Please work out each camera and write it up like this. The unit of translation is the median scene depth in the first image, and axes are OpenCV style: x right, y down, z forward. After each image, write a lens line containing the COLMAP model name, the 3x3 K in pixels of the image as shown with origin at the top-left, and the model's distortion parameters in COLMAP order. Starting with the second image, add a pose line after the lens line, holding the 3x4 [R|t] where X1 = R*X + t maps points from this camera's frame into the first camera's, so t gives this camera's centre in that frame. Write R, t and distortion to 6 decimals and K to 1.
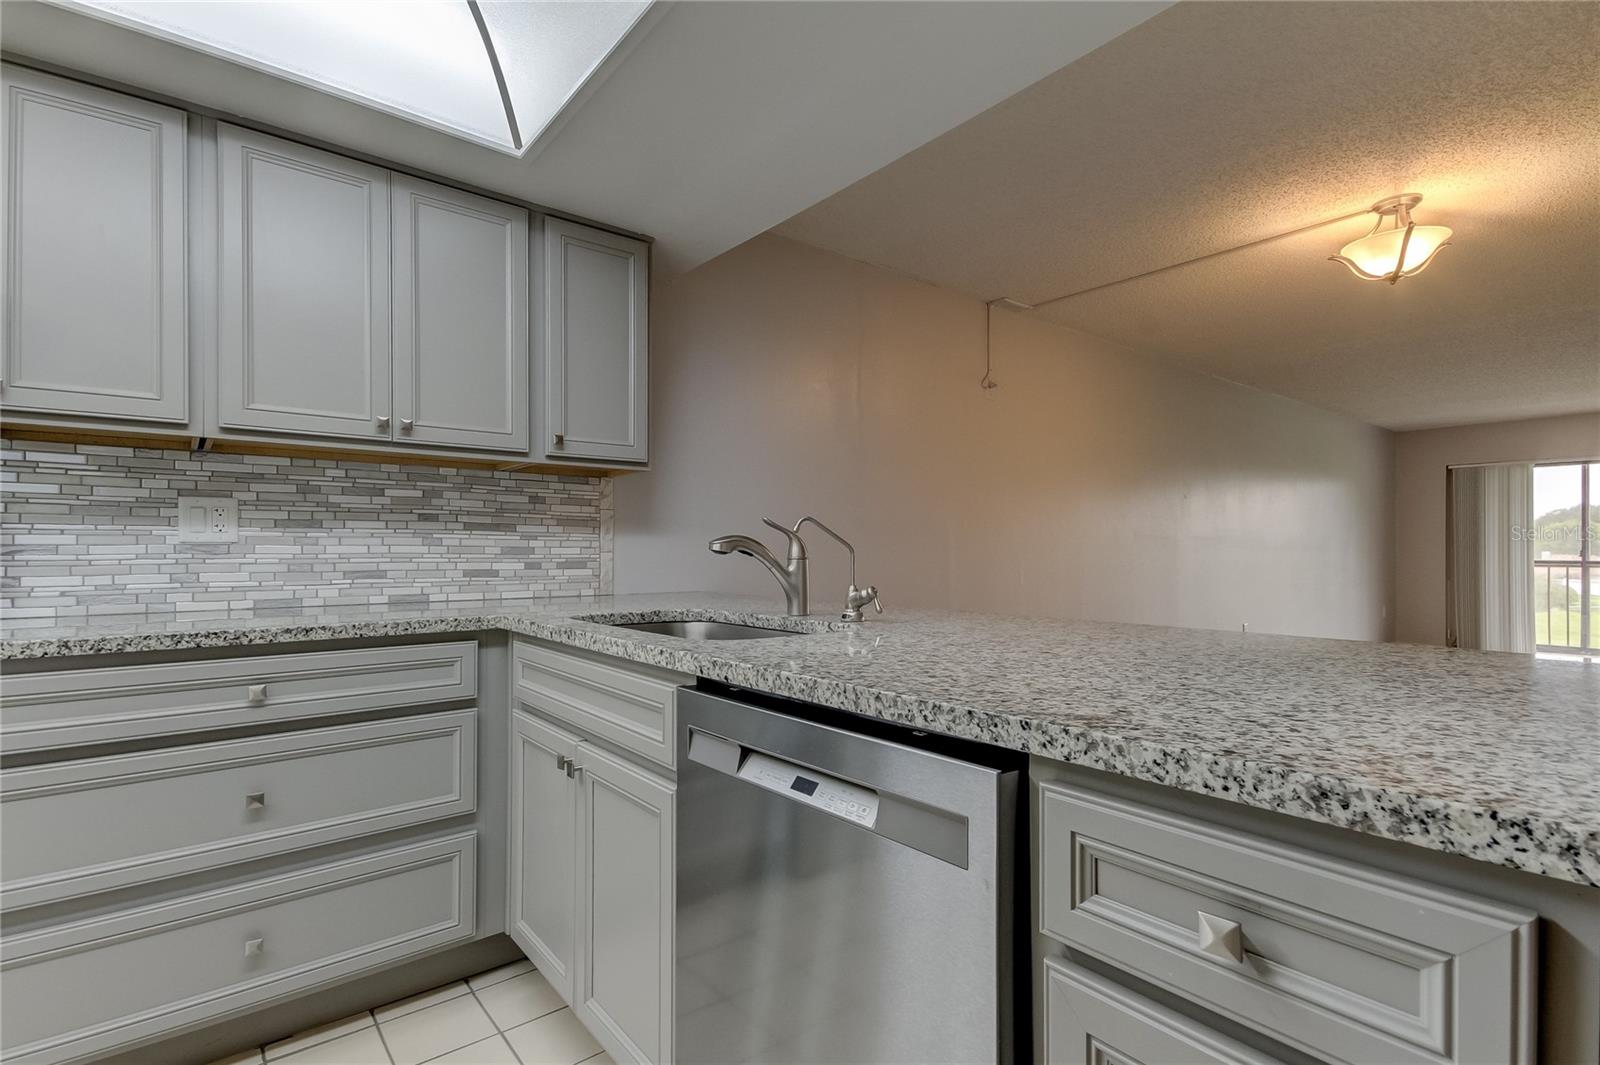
lens RADIAL K [[753.6, 0, 781.7], [0, 753.6, 544.8], [0, 0, 1]] dist [0.026281, -0.007910]
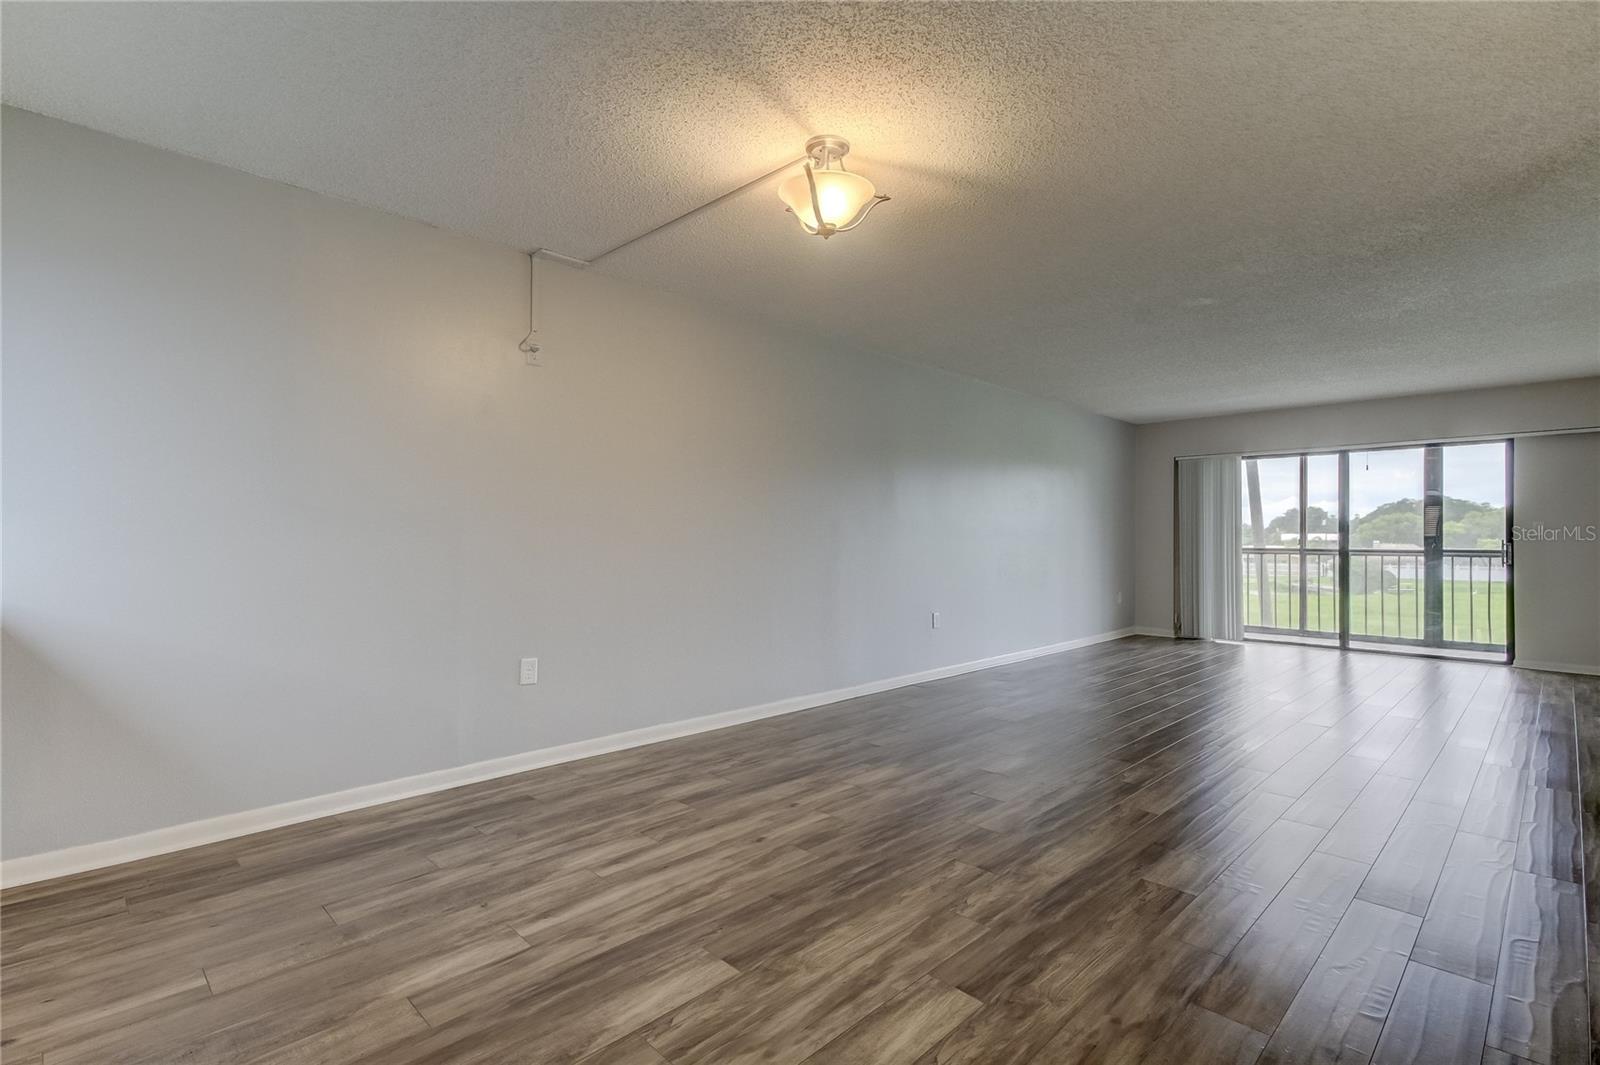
lens RADIAL K [[753.6, 0, 815.1], [0, 753.6, 532.4], [0, 0, 1]] dist [0.026281, -0.007910]
pose [[0.994069, 0.002709, 0.108718, 1.075371], [-0.002648, 0.999996, -0.000708, 0.000252], [-0.108720, 0.000416, 0.994072, 0.227599]]
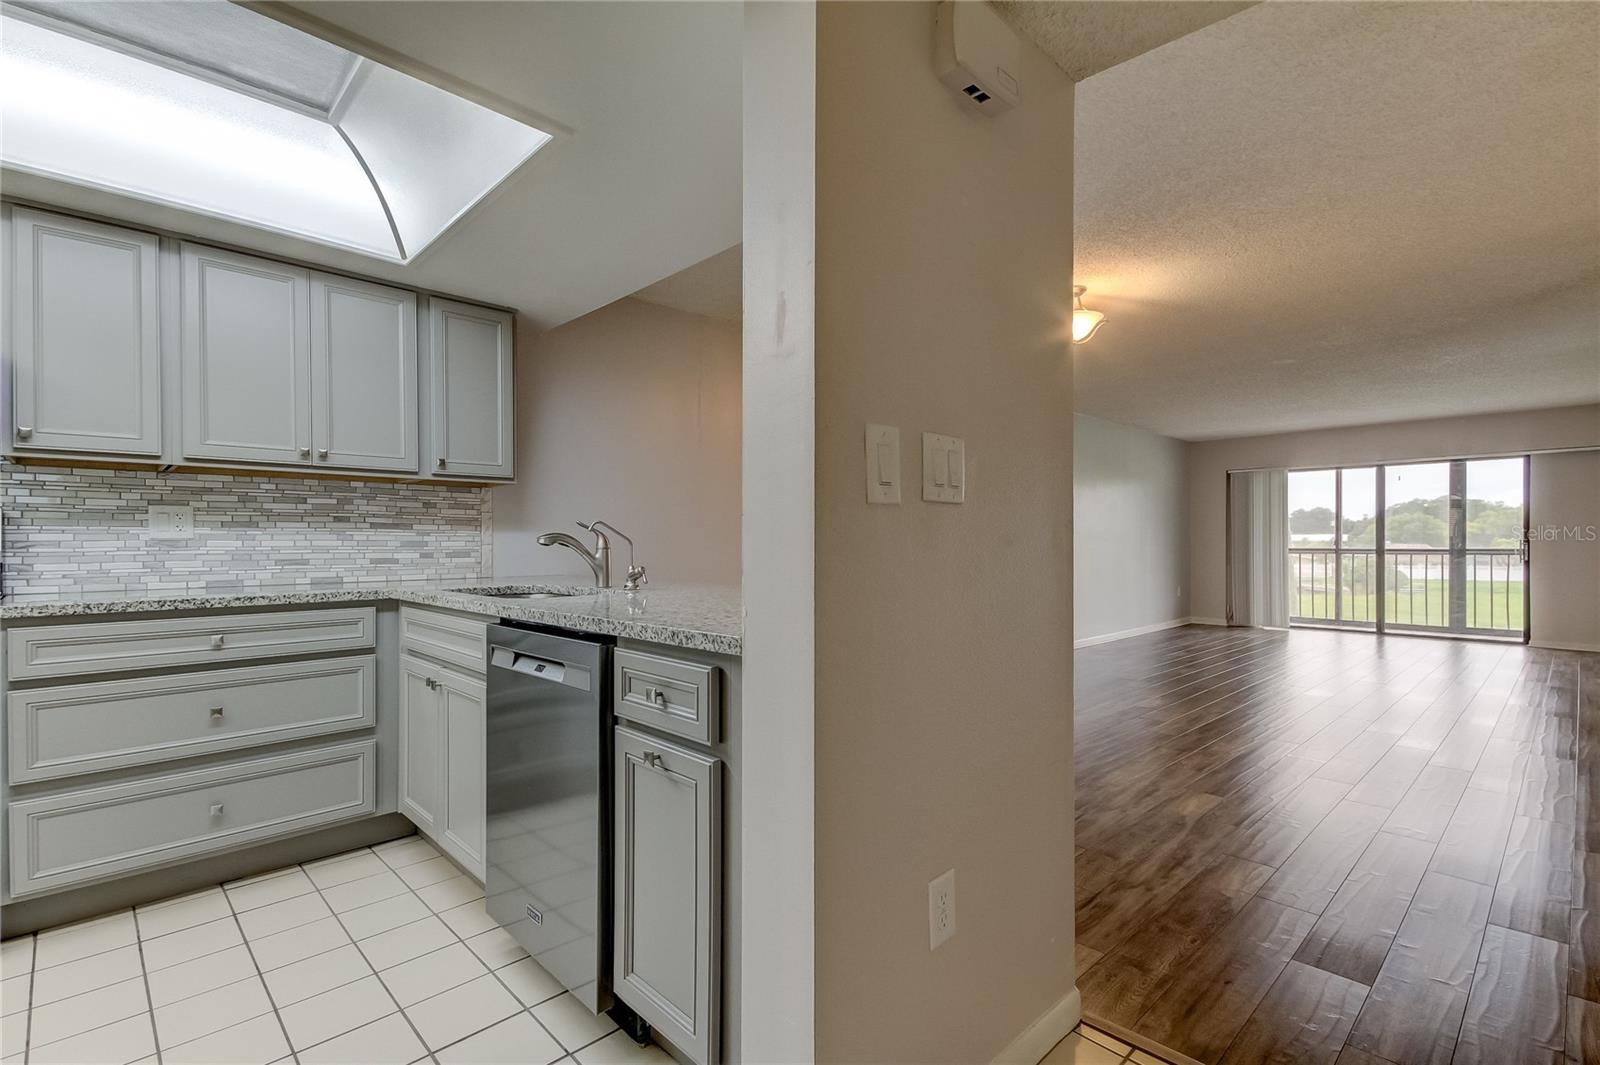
lens RADIAL K [[753.6, 0, 782.0], [0, 753.6, 541.1], [0, 0, 1]] dist [0.026281, -0.007910]
pose [[0.997090, -0.002531, 0.076198, 0.256294], [0.002033, 0.999976, 0.006616, -0.006321], [-0.076213, -0.006441, 0.997071, -0.489363]]
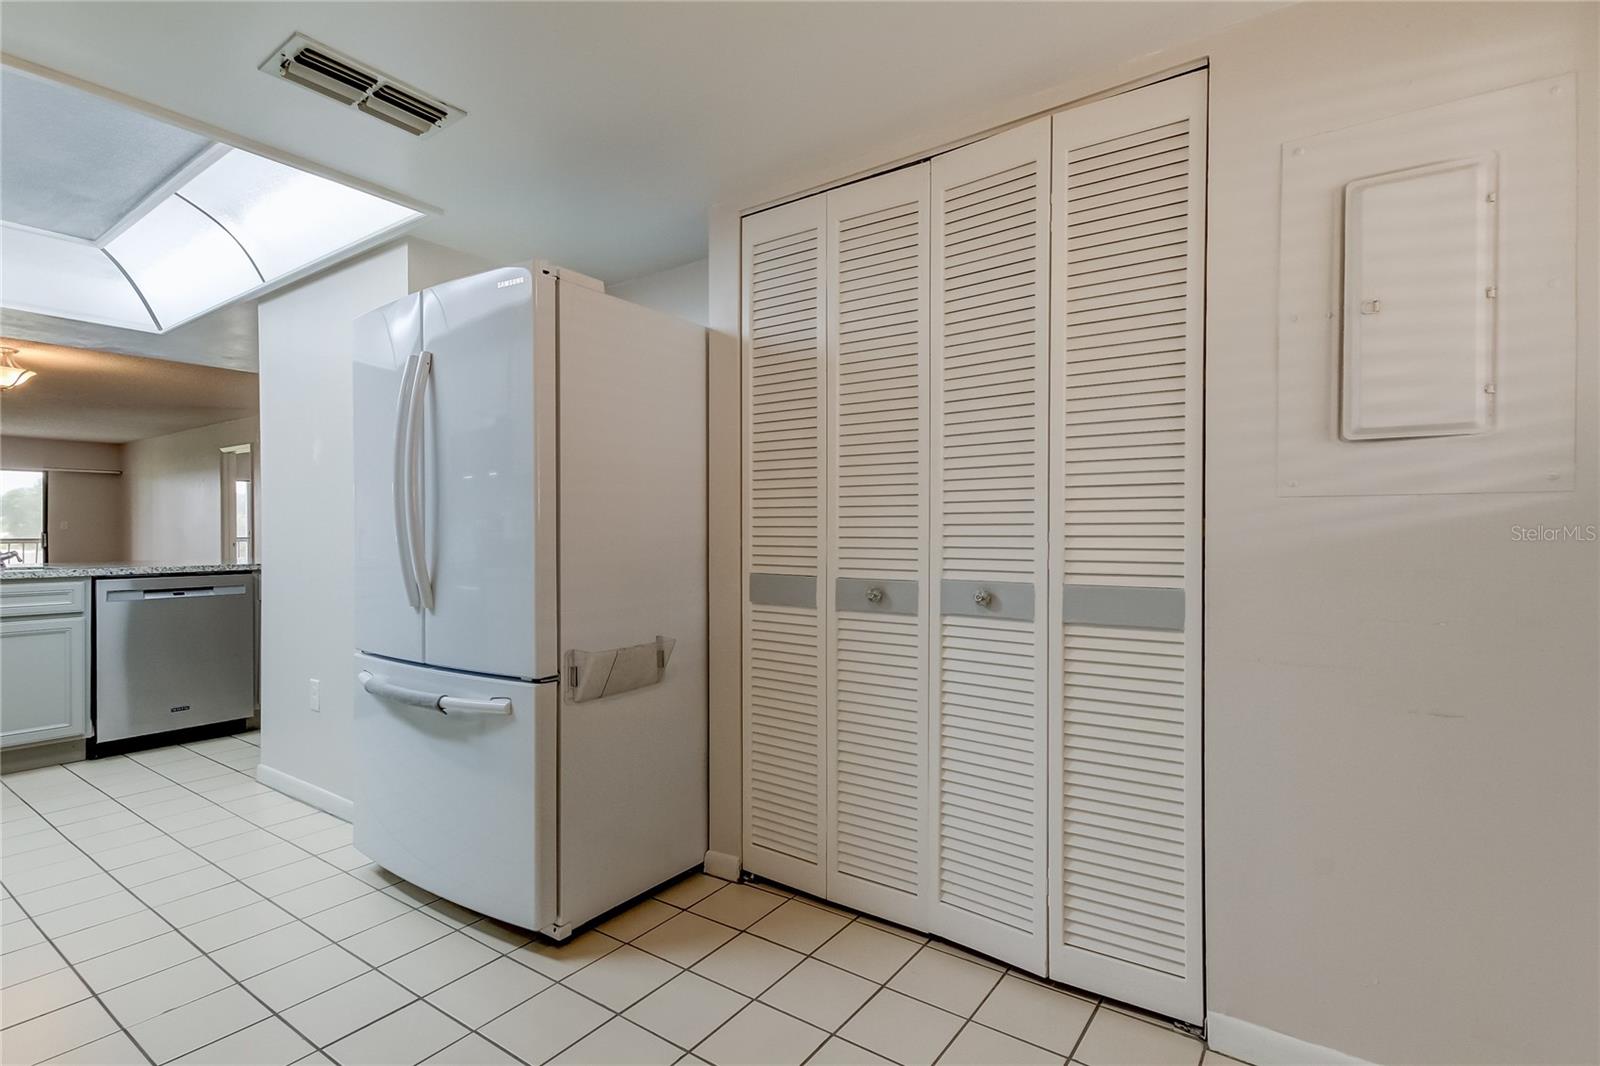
lens RADIAL K [[753.6, 0, 828.9], [0, 753.6, 530.0], [0, 0, 1]] dist [0.026281, -0.007910]
pose [[-0.289513, 0.001603, 0.957173, -2.443822], [-0.007794, 0.999961, -0.004032, -0.010818], [-0.957142, -0.008628, -0.289489, -0.549409]]
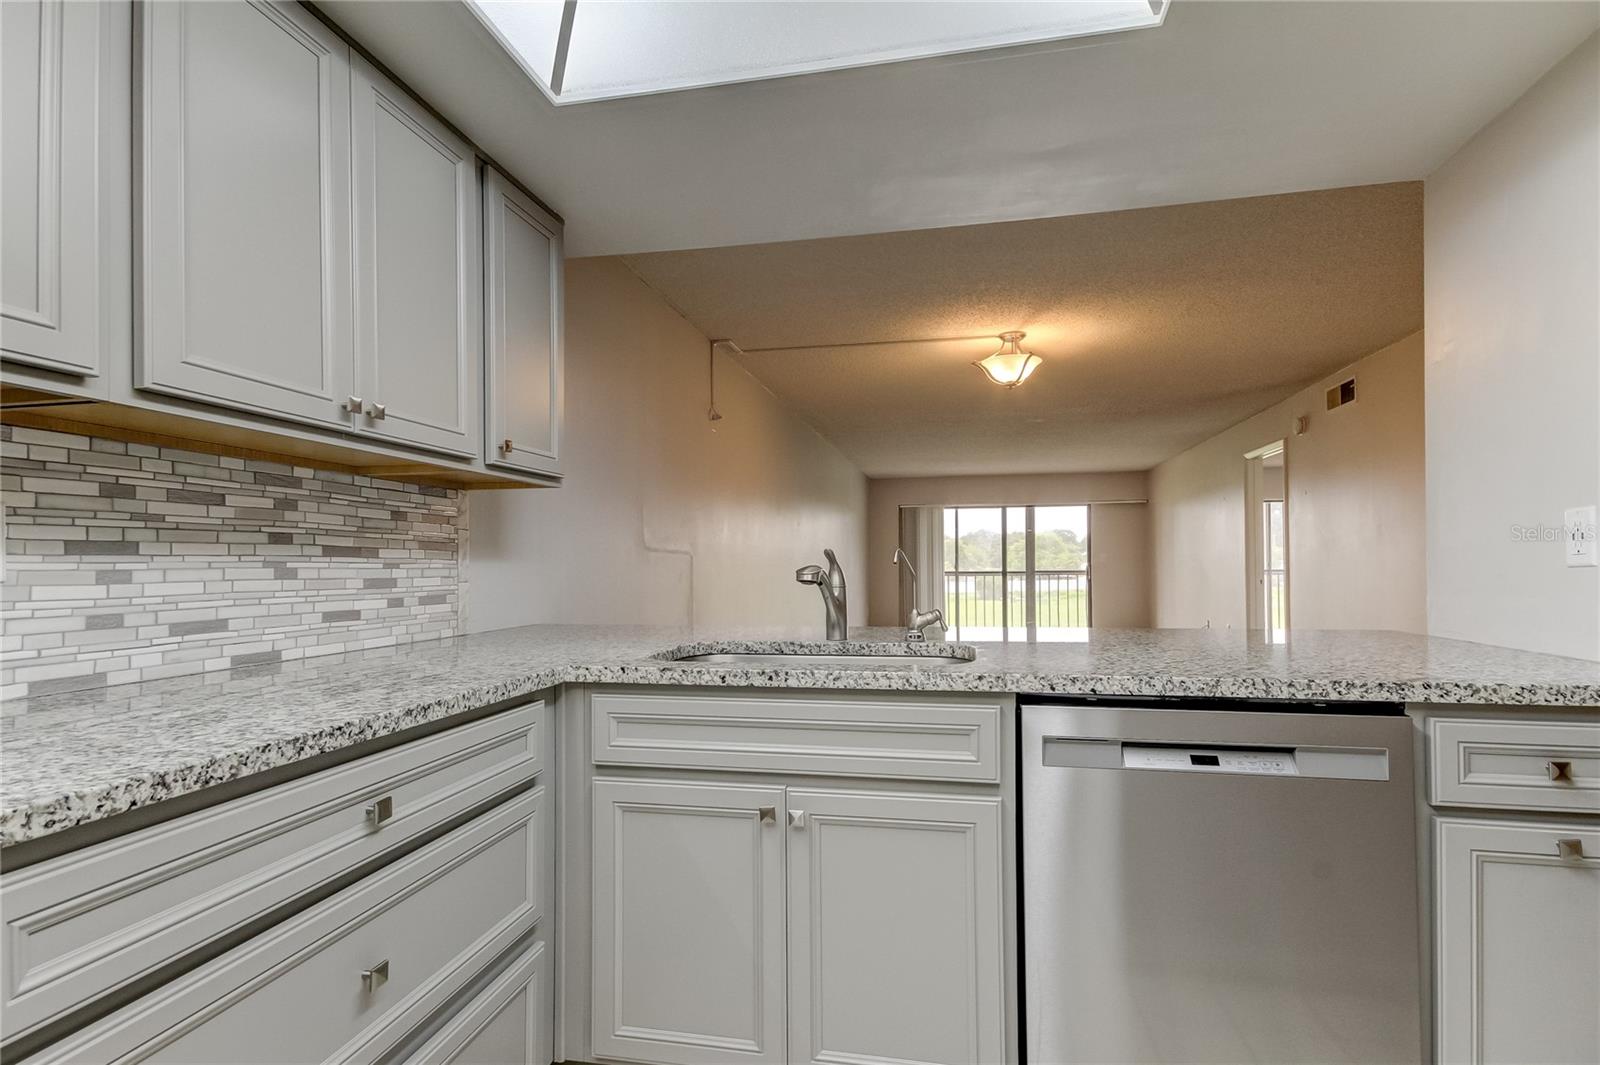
lens RADIAL K [[753.6, 0, 812.3], [0, 753.6, 567.0], [0, 0, 1]] dist [0.026281, -0.007910]
pose [[0.771465, -0.009567, 0.636200, -0.695032], [0.004916, 0.999947, 0.009075, -0.018287], [-0.636253, -0.003873, 0.771470, 0.216087]]
